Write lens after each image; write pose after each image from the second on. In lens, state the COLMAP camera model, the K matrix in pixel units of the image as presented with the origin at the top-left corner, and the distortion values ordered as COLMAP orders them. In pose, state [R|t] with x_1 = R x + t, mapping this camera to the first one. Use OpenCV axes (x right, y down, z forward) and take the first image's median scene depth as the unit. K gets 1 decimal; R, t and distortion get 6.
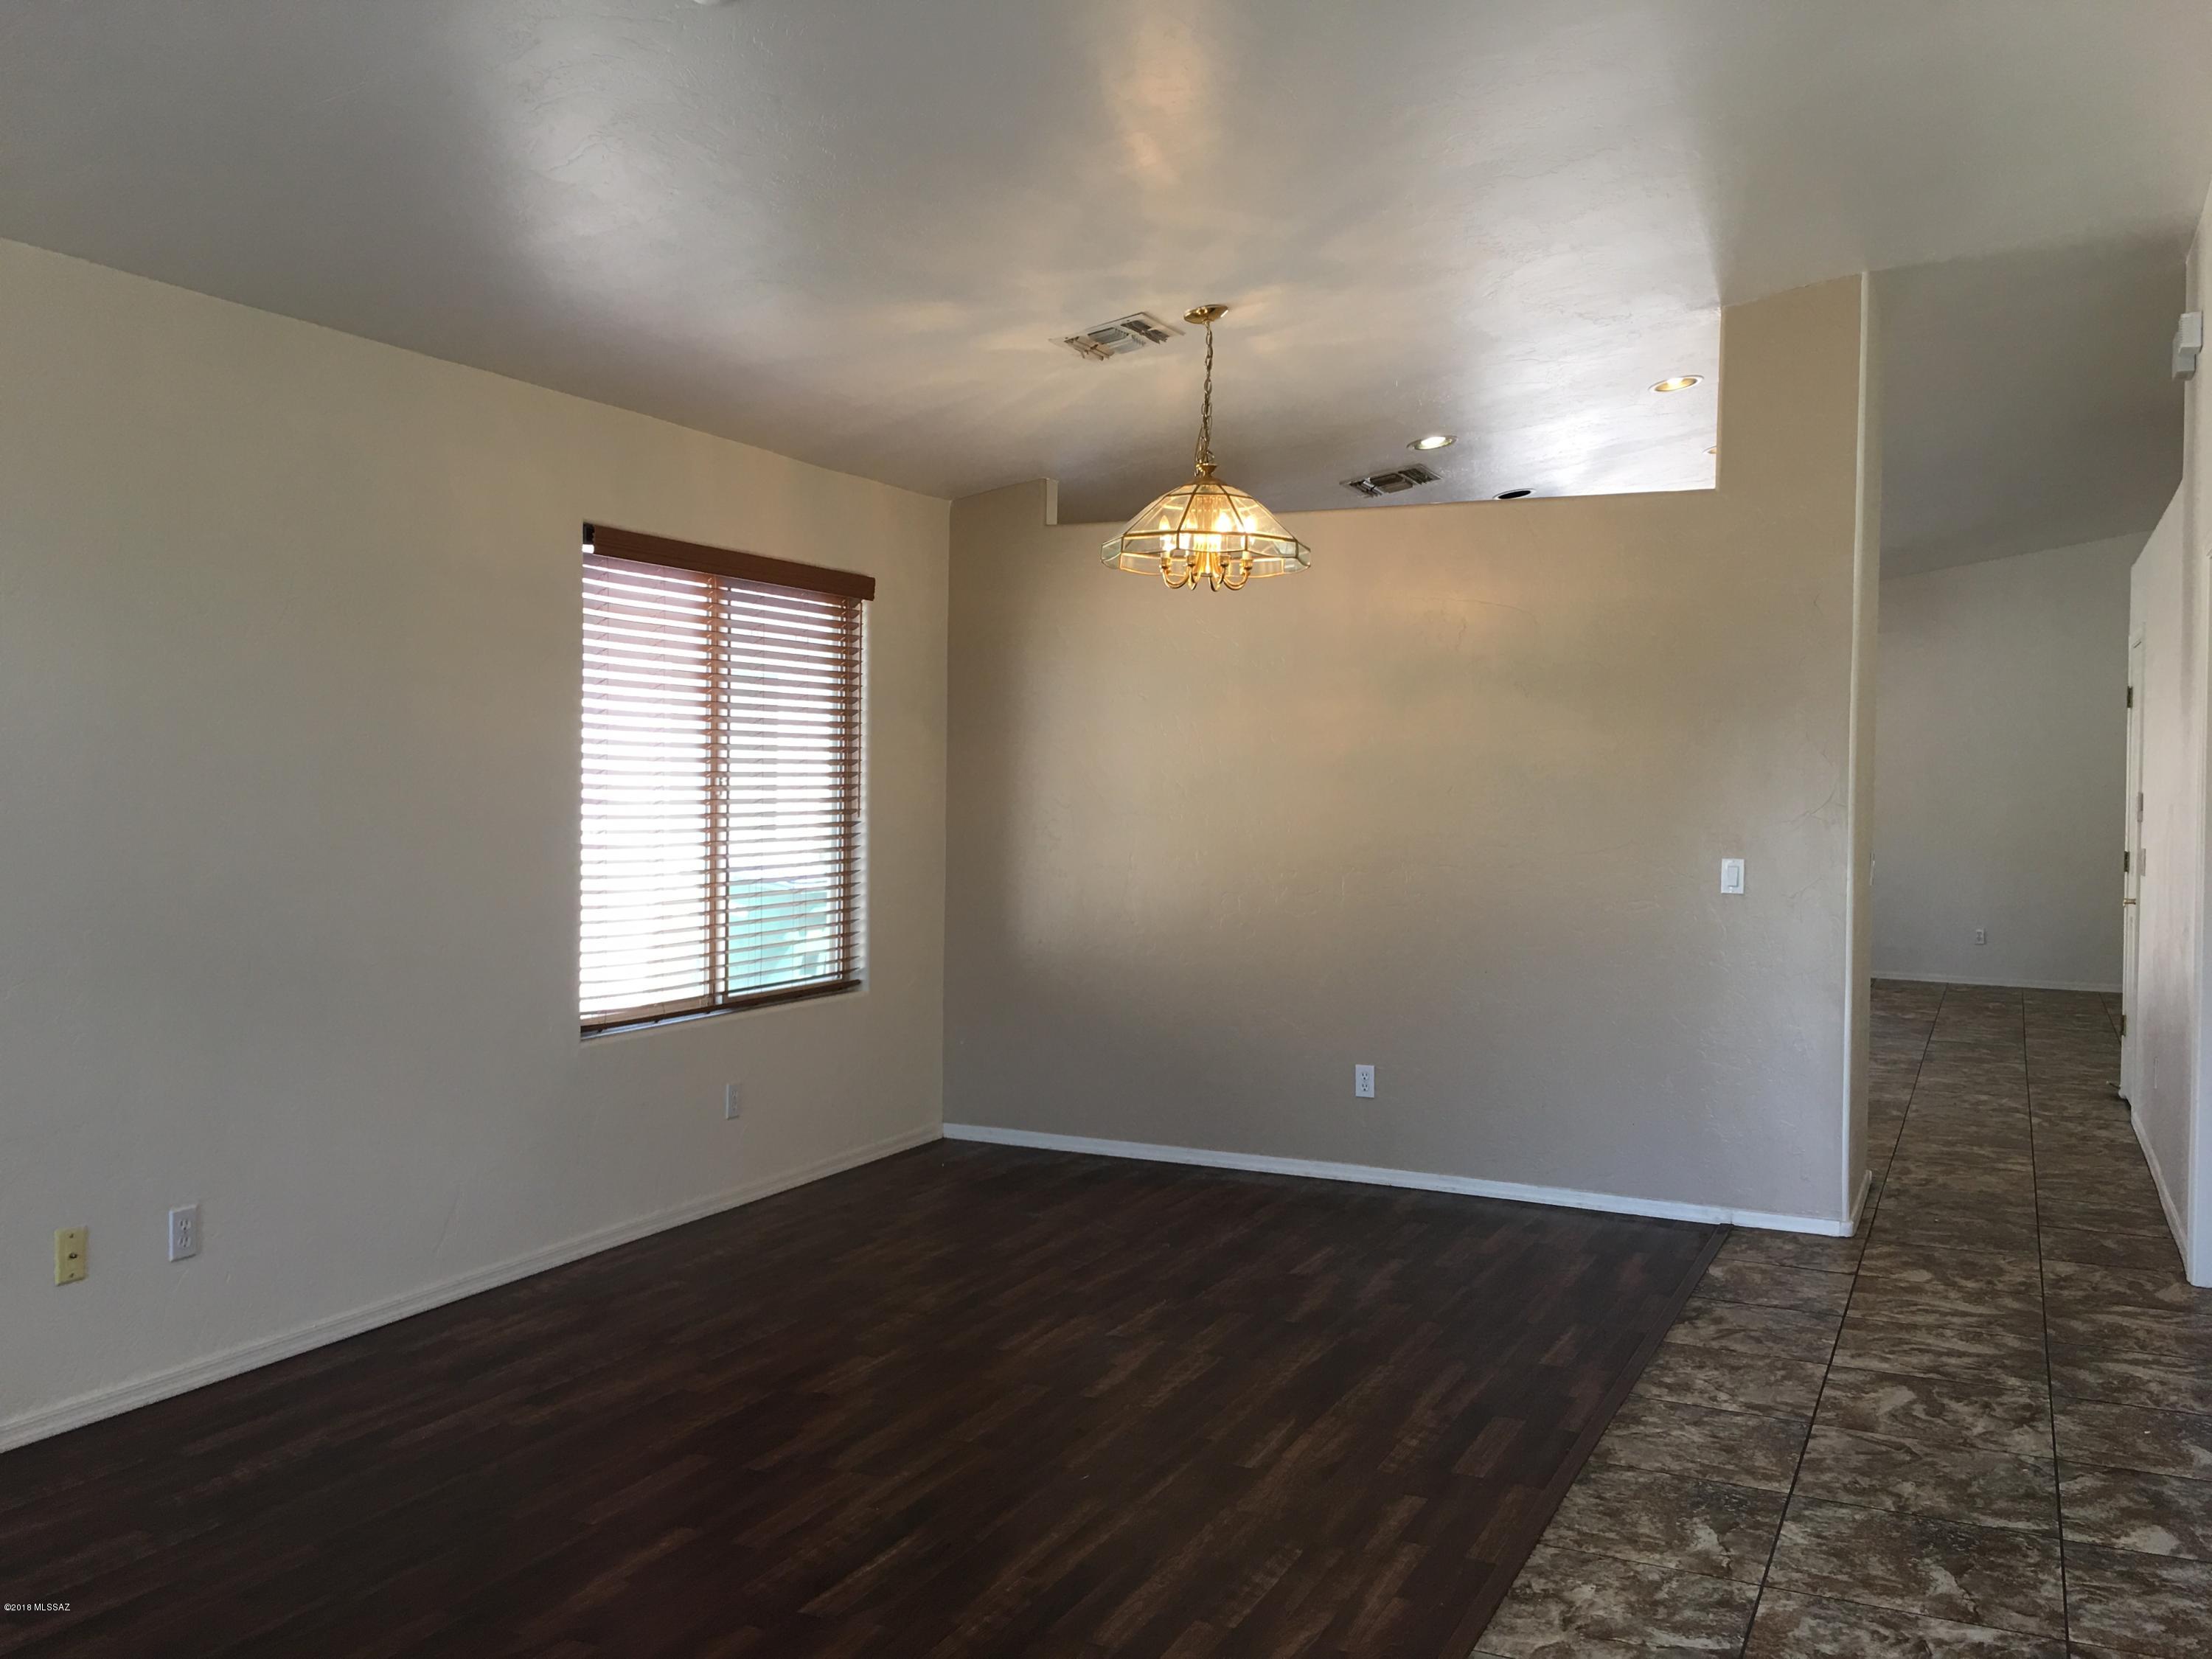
lens RADIAL K [[1882.5, 0, 1106.0], [0, 1882.5, 829.5], [0, 0, 1]] dist [0.075118, -0.092470]
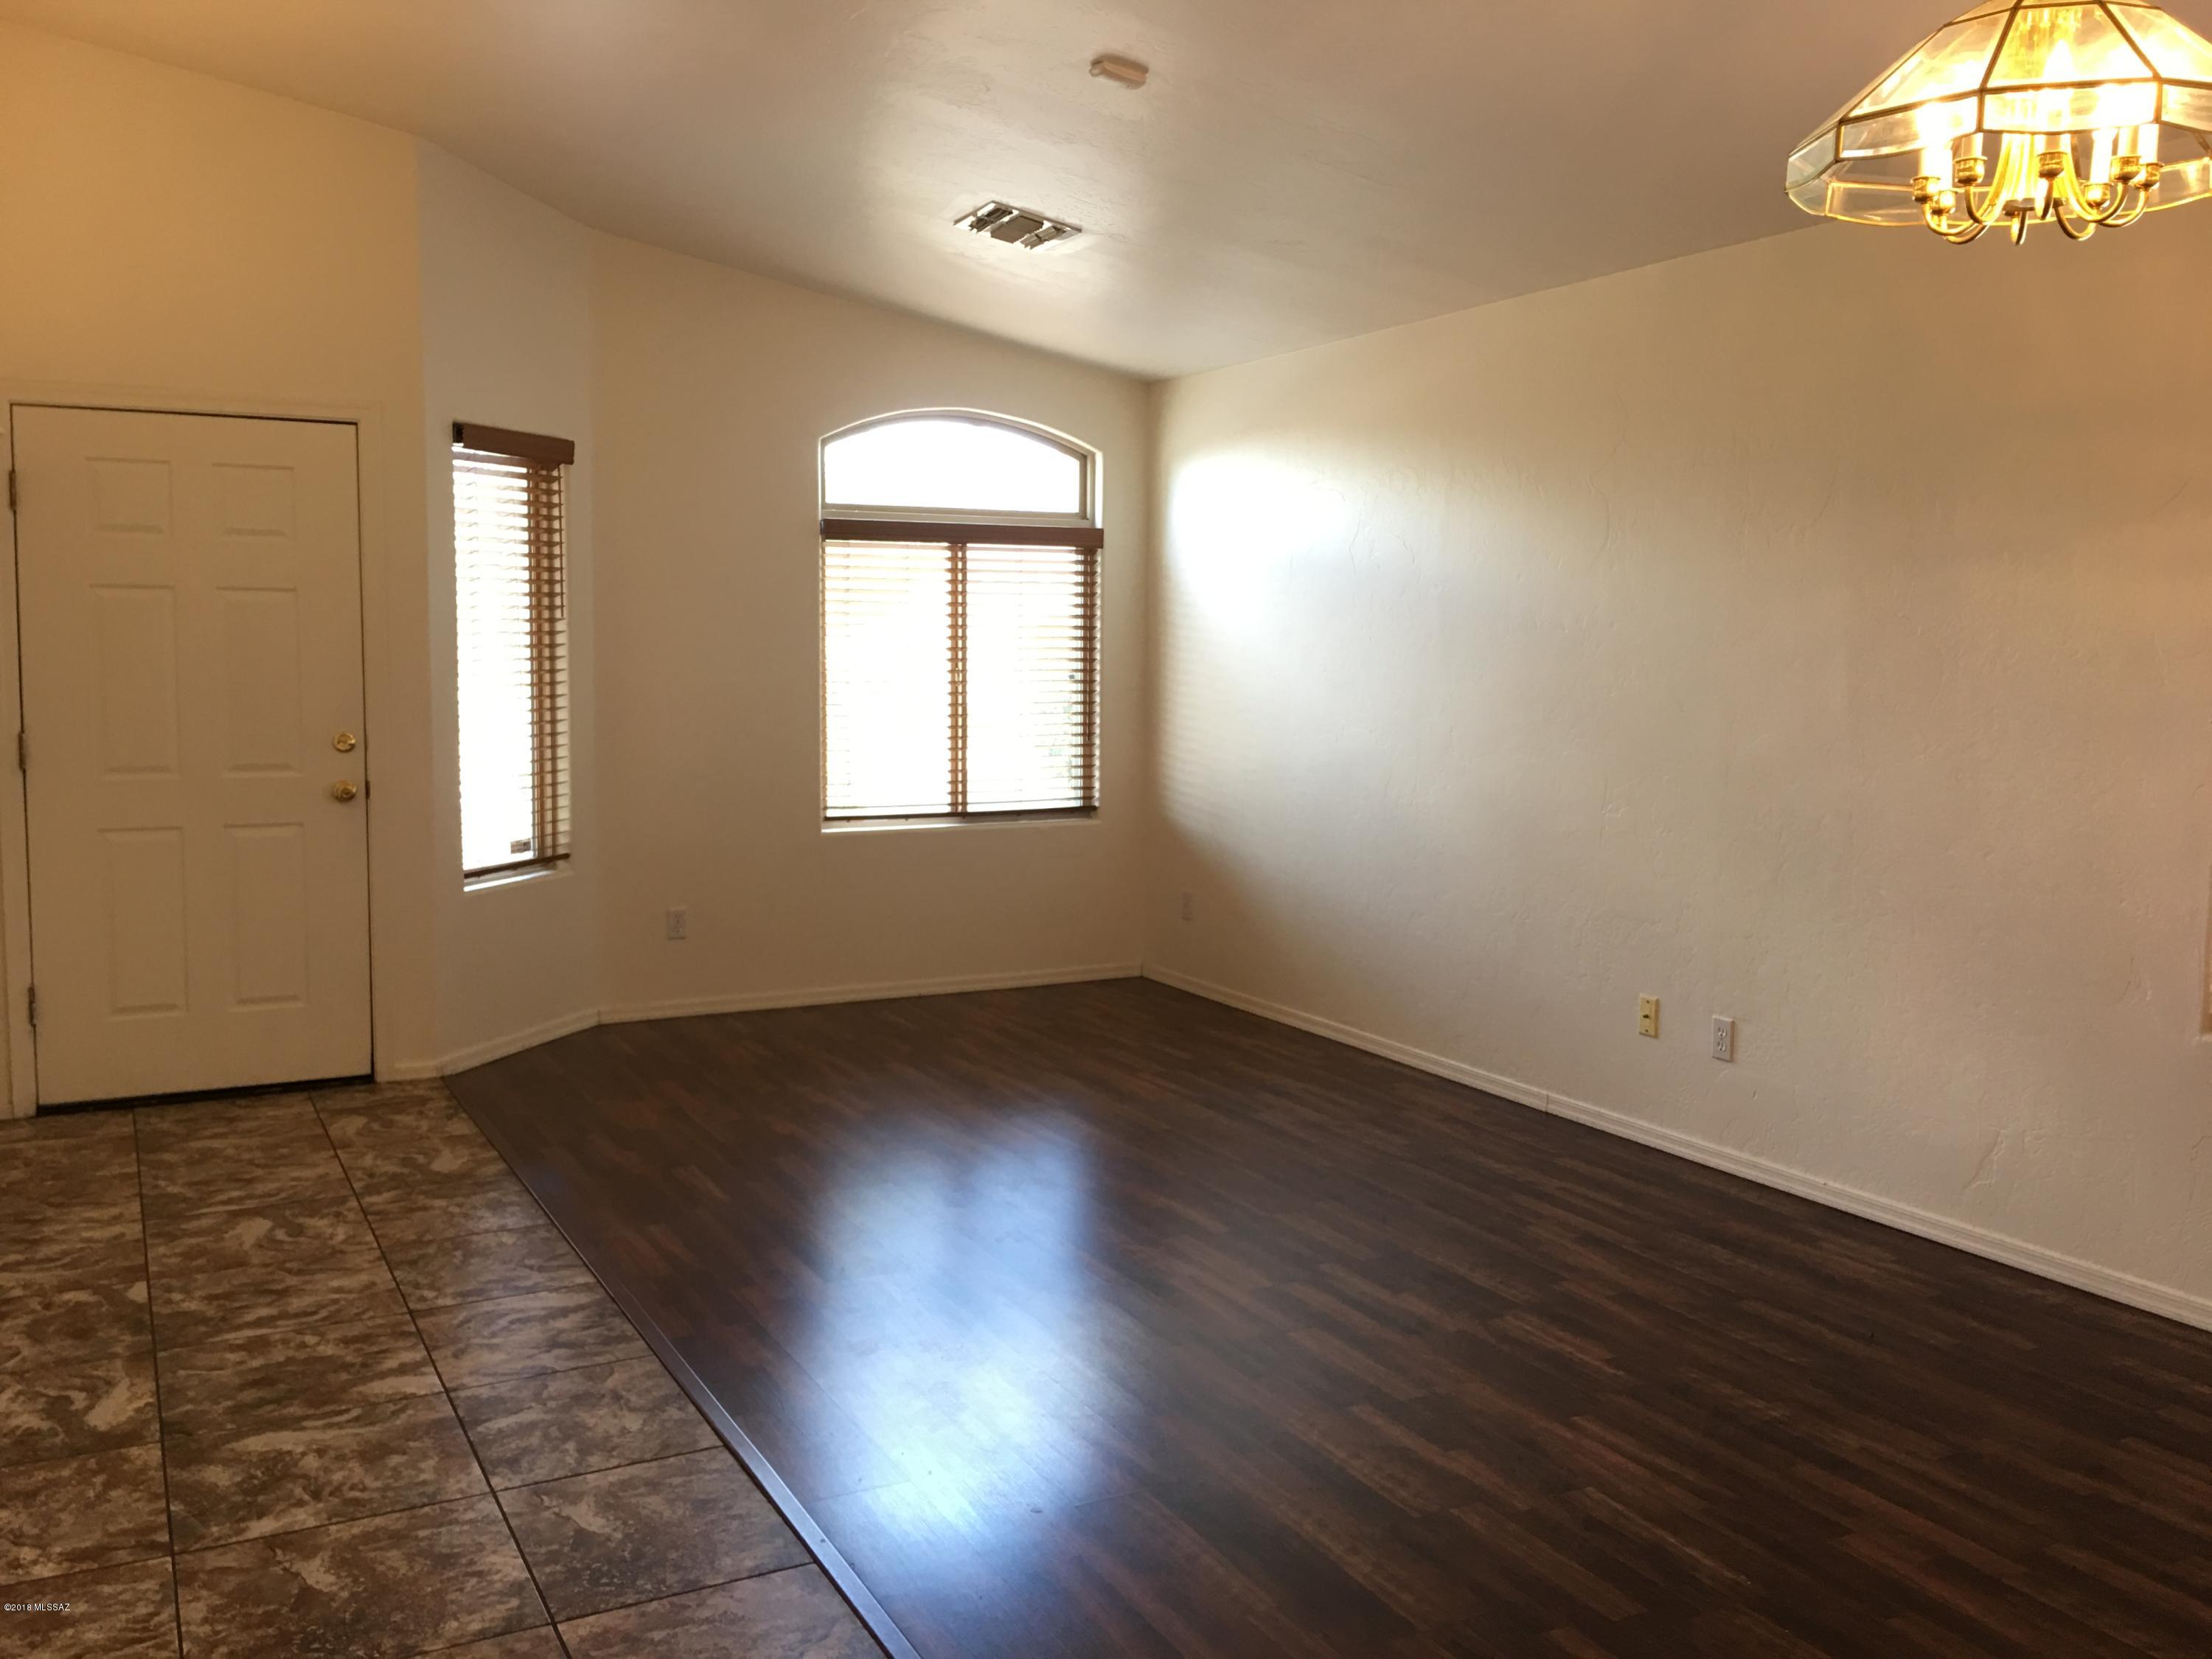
lens RADIAL K [[1886.6, 0, 1098.4], [0, 1886.6, 820.1], [0, 0, 1]] dist [0.088044, -0.118223]
pose [[-0.601150, 0.059174, -0.796942, 0.901281], [-0.038141, 0.993994, 0.102576, -0.043705], [0.798225, 0.092060, -0.595283, 1.776650]]
